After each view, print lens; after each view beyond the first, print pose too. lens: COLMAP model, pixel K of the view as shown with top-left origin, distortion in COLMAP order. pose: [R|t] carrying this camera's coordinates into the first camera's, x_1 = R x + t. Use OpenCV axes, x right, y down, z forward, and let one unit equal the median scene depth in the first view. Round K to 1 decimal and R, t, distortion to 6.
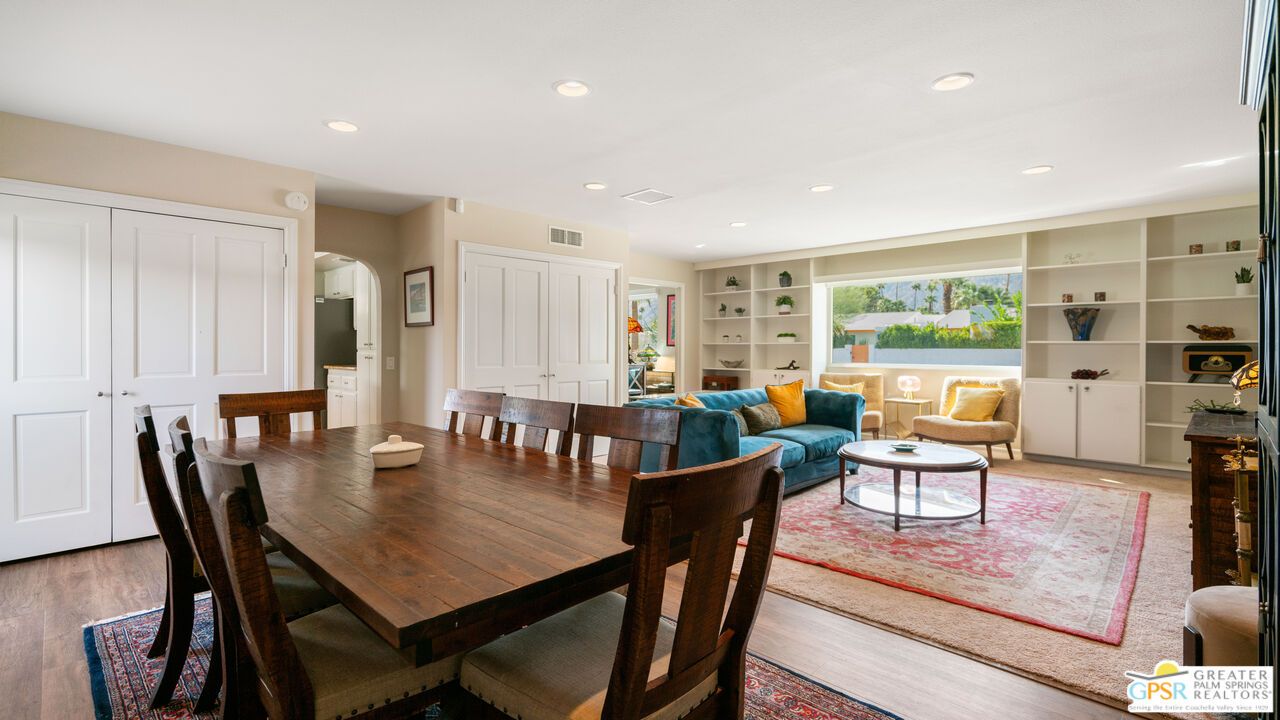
lens RADIAL K [[578.0, 0, 628.8], [0, 578.0, 348.1], [0, 0, 1]] dist [-0.001862, 0.001764]
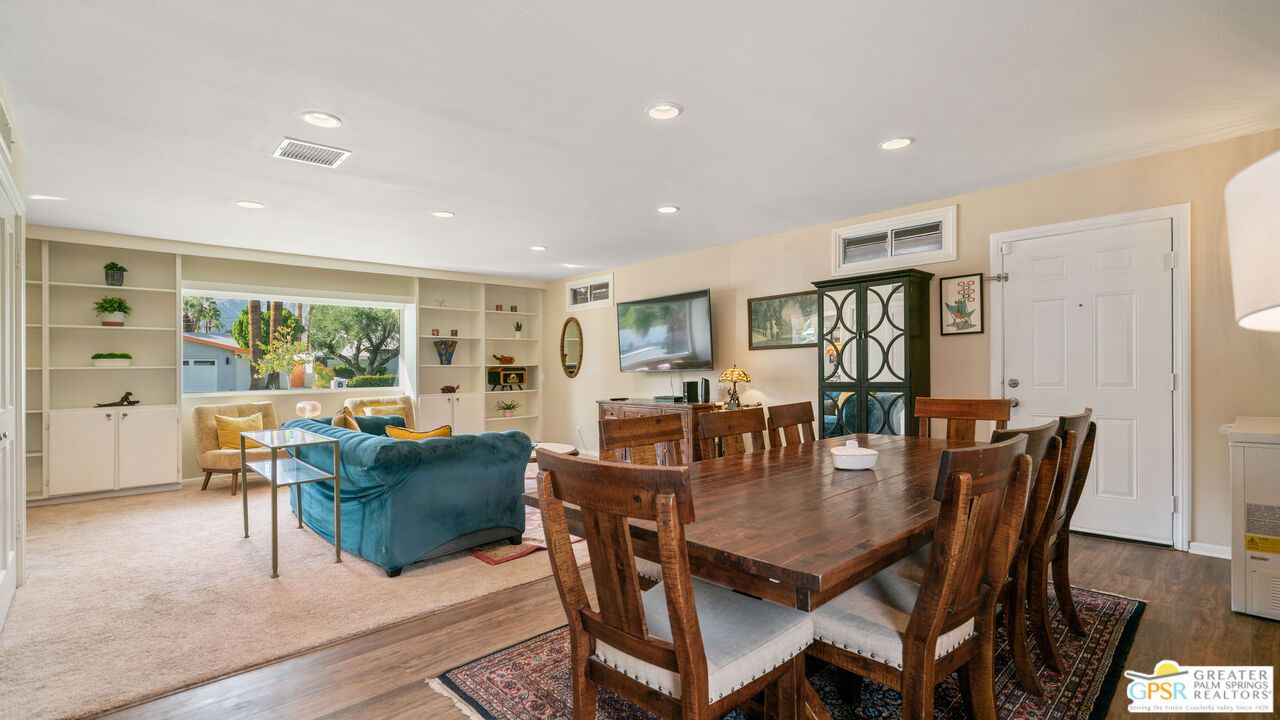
lens RADIAL K [[578.0, 0, 628.1], [0, 578.0, 368.9], [0, 0, 1]] dist [-0.001862, 0.001764]
pose [[0.035835, 0.002140, 0.999355, -0.538972], [0.019100, 0.999814, -0.002826, 0.008960], [-0.999175, 0.019189, 0.035787, 0.517833]]
